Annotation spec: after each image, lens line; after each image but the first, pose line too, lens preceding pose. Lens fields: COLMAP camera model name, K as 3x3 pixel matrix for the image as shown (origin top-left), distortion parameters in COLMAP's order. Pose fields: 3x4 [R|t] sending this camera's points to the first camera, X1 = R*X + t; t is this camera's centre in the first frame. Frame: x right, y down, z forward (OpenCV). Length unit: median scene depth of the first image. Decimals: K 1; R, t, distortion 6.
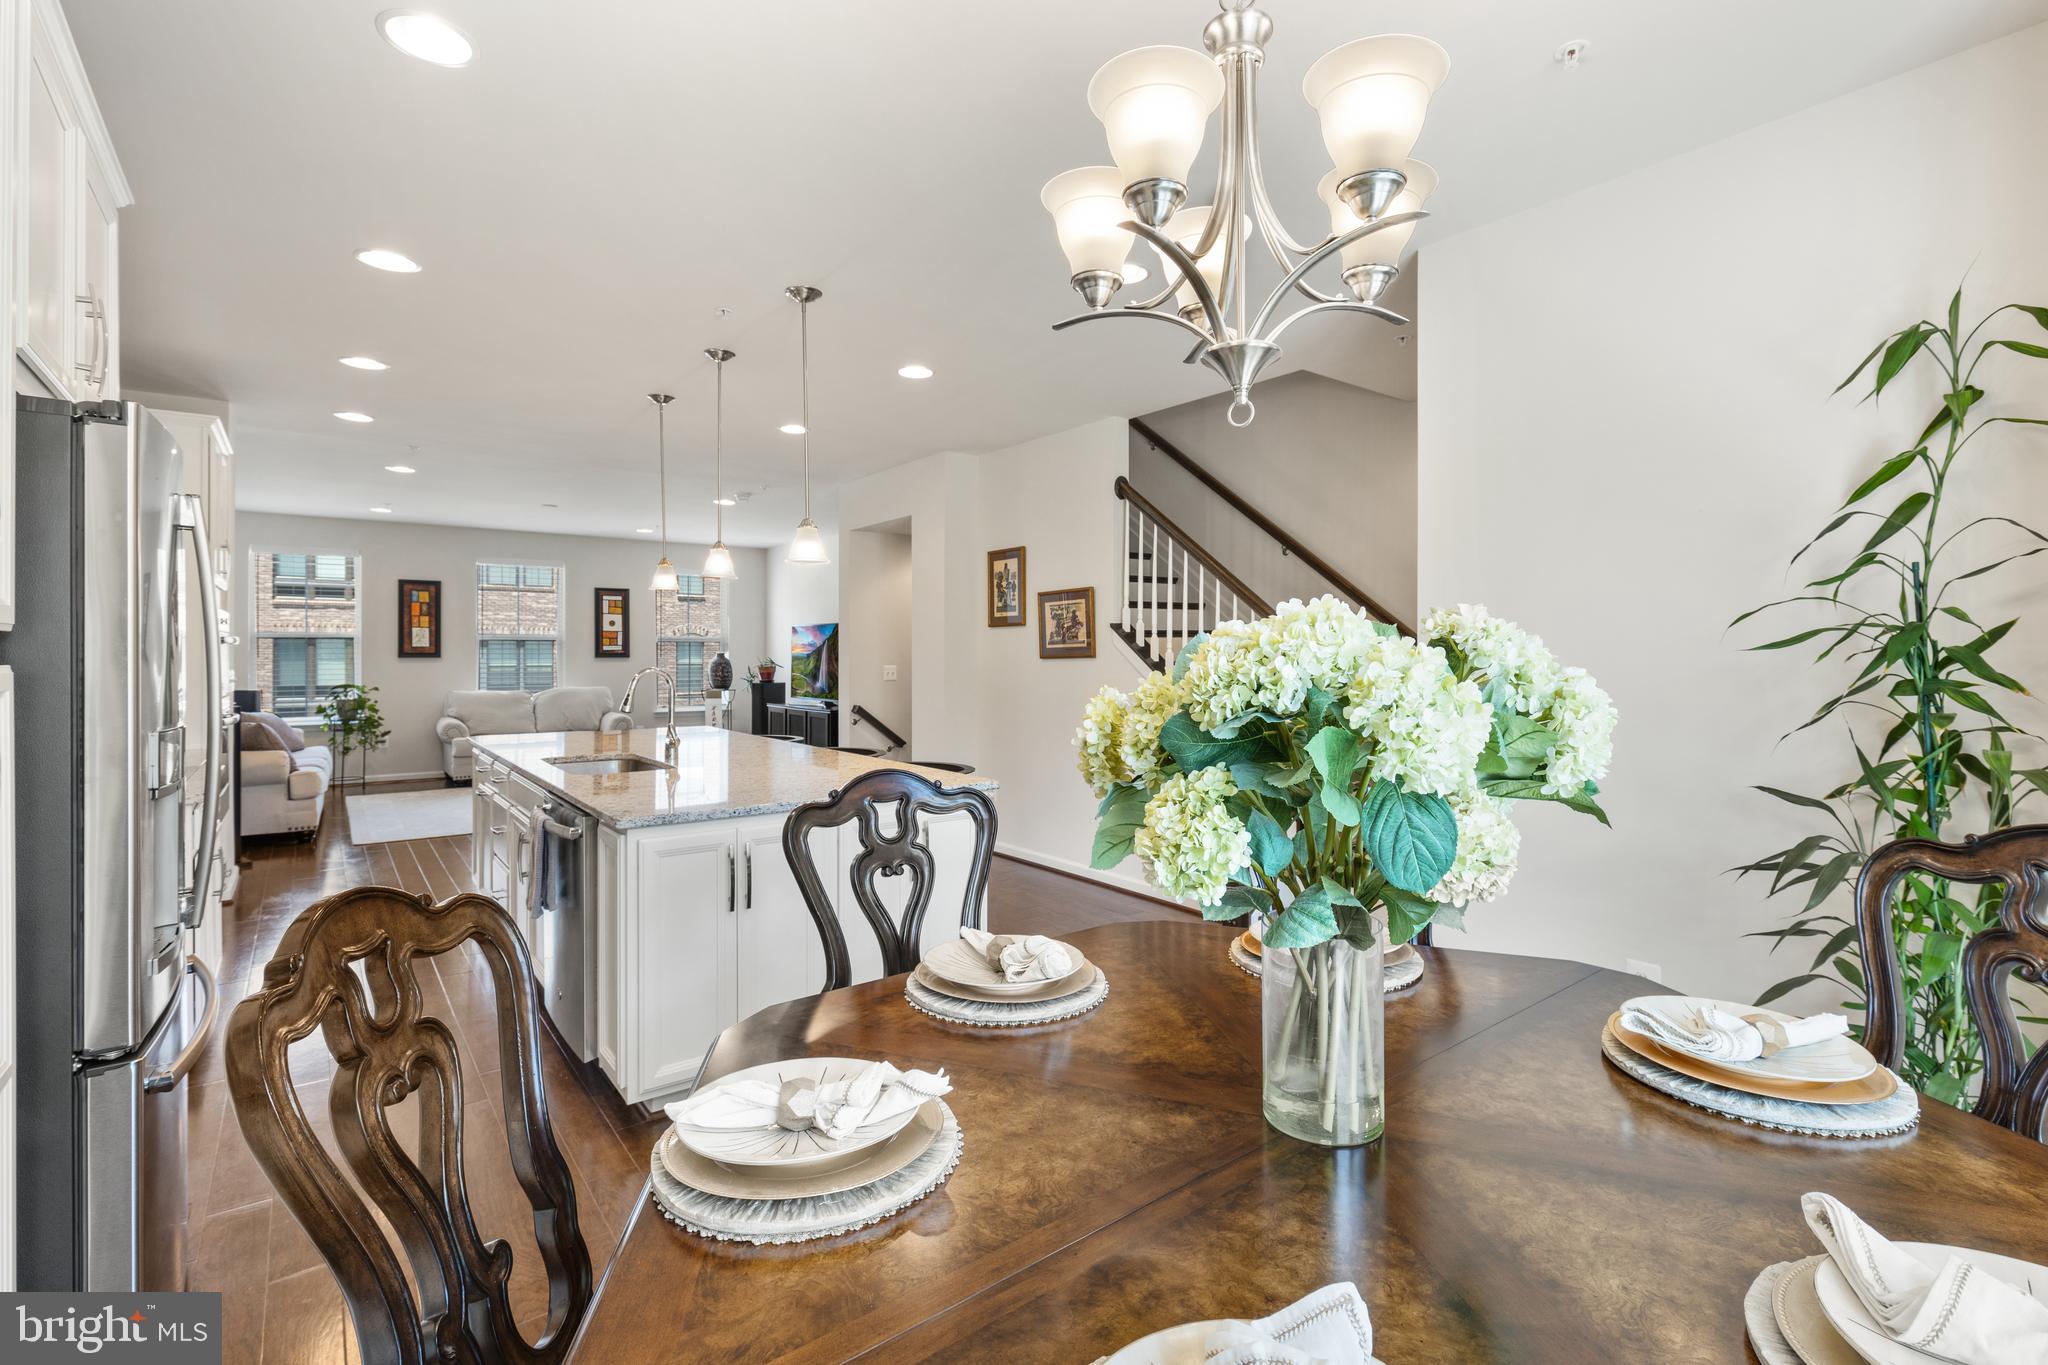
lens RADIAL K [[927.1, 0, 1028.3], [0, 927.1, 658.0], [0, 0, 1]] dist [0.005941, -0.001785]
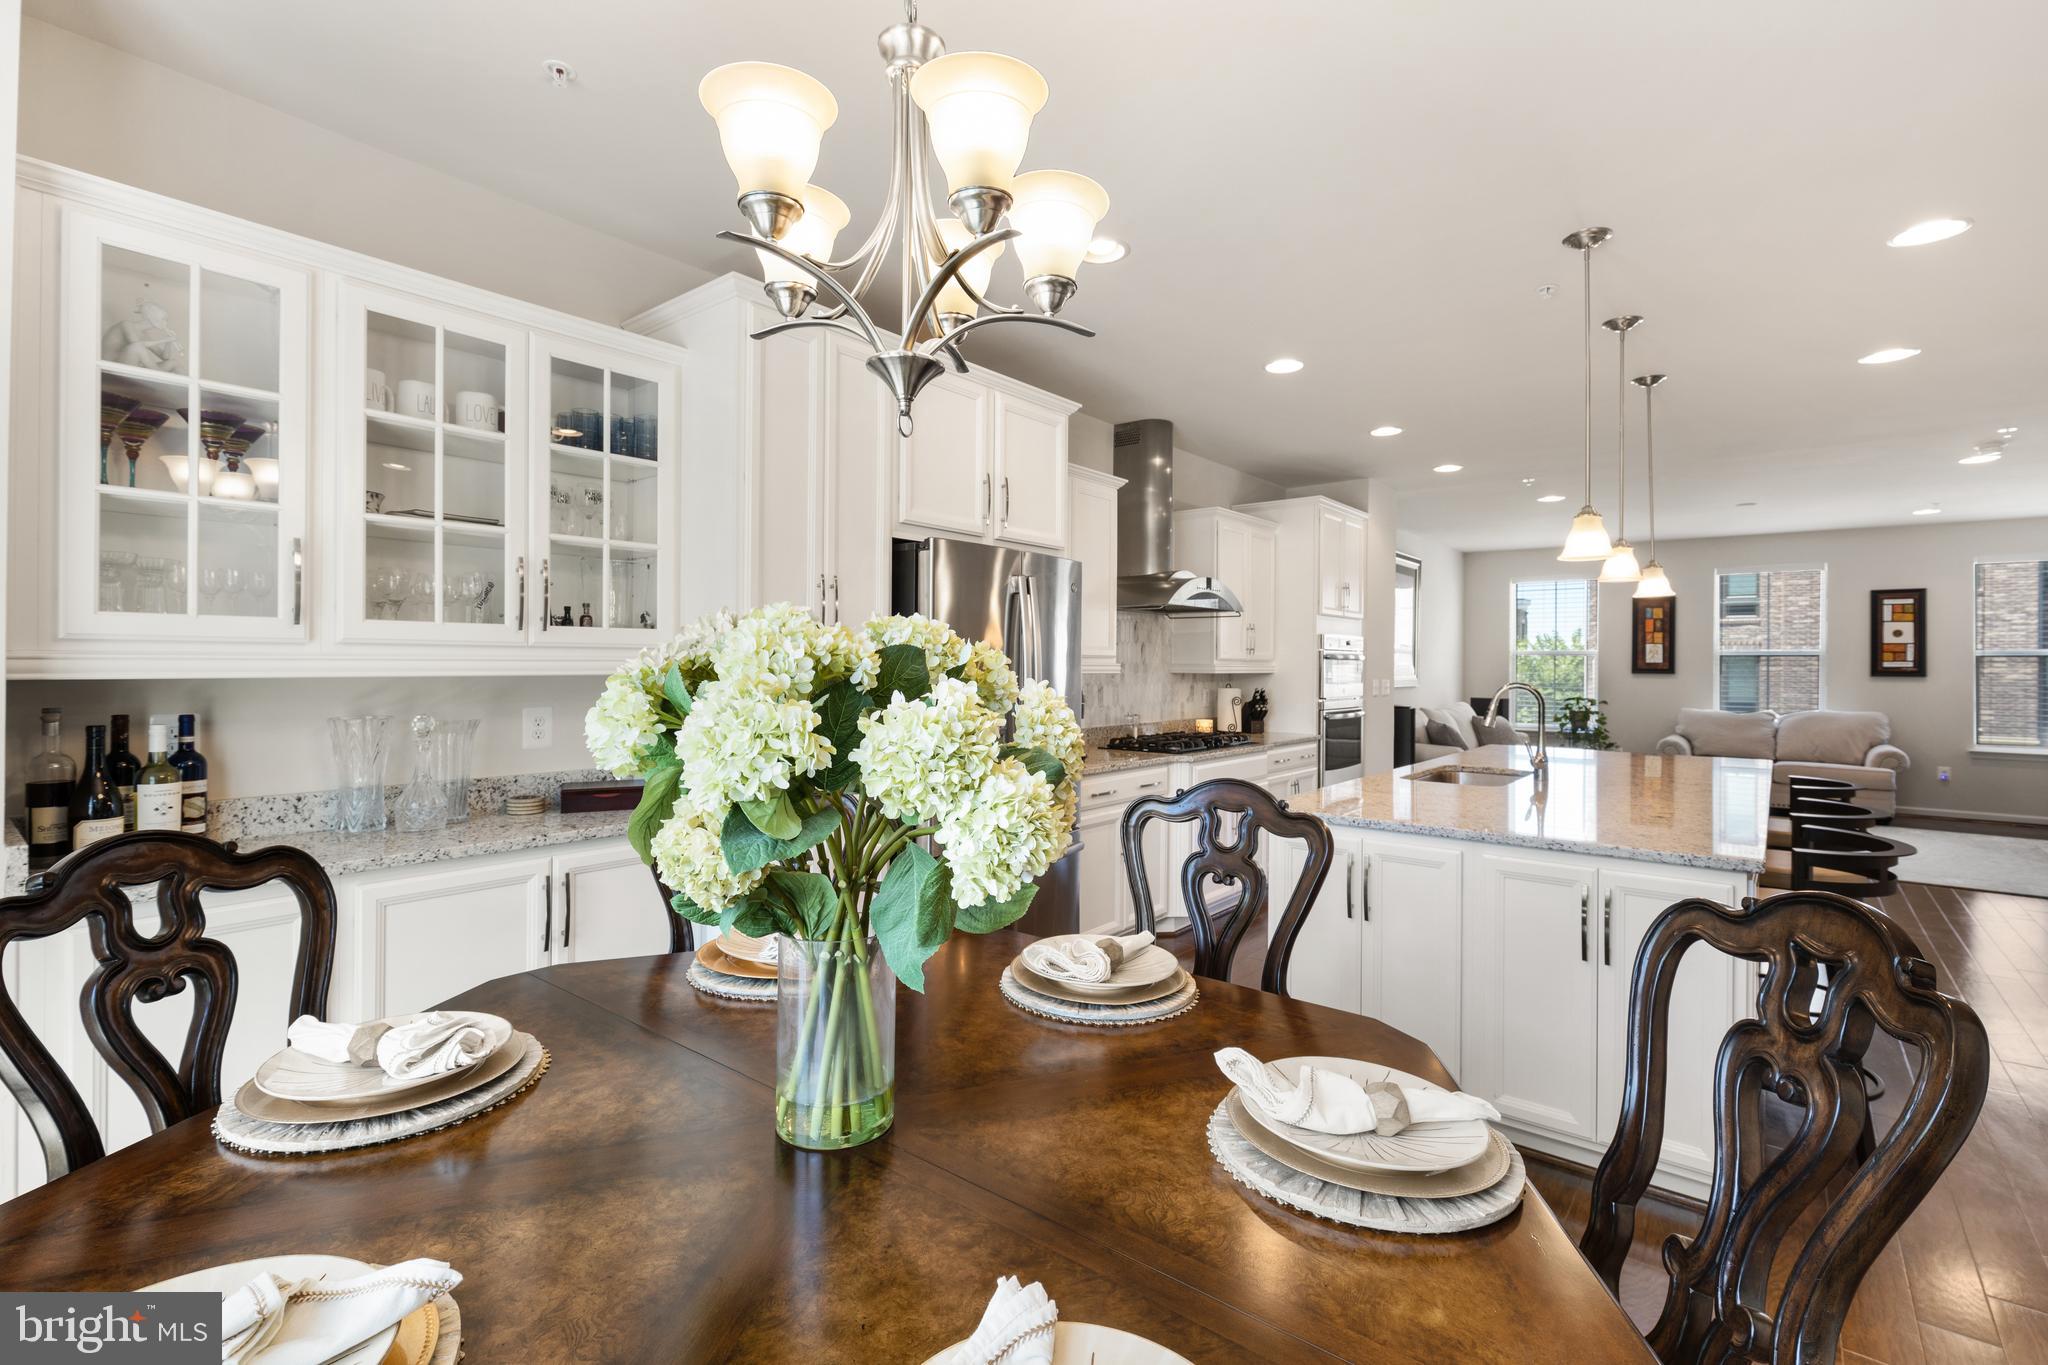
lens RADIAL K [[927.1, 0, 1039.8], [0, 927.1, 661.3], [0, 0, 1]] dist [0.005941, -0.001785]
pose [[0.238663, -0.001315, -0.971101, 0.163745], [-0.013609, 0.999896, -0.004699, 0.000009], [0.971007, 0.014337, 0.238621, 0.115636]]
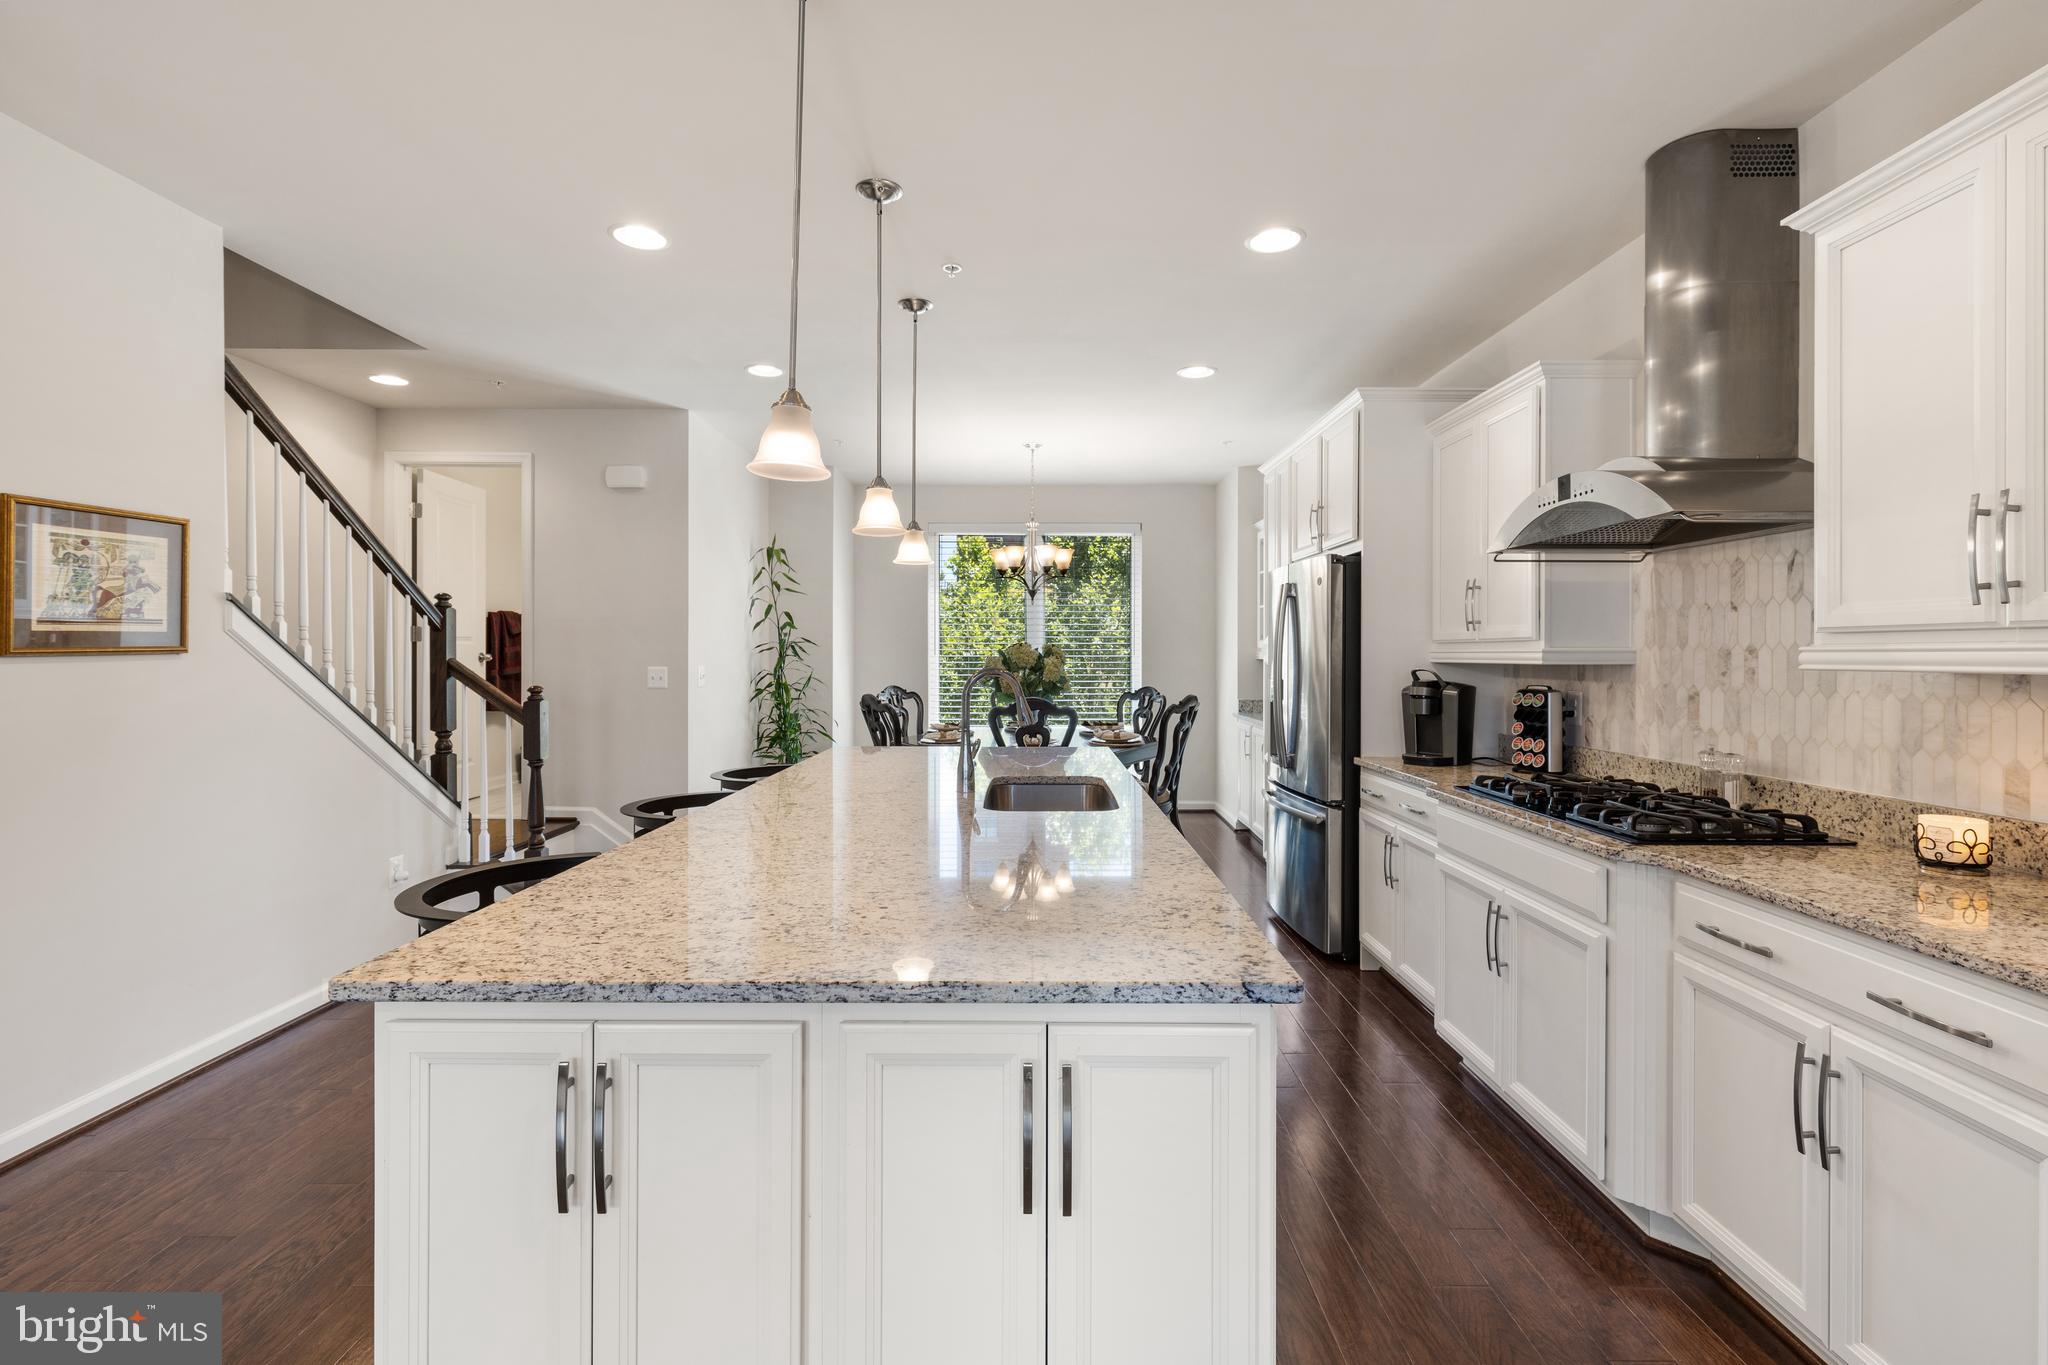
lens RADIAL K [[927.1, 0, 1041.9], [0, 927.1, 651.4], [0, 0, 1]] dist [0.005941, -0.001785]
pose [[-0.798121, -0.000674, 0.602497, -0.349466], [-0.000263, 1.000000, 0.000770, -0.000917], [-0.602497, 0.000456, -0.798121, 0.621491]]
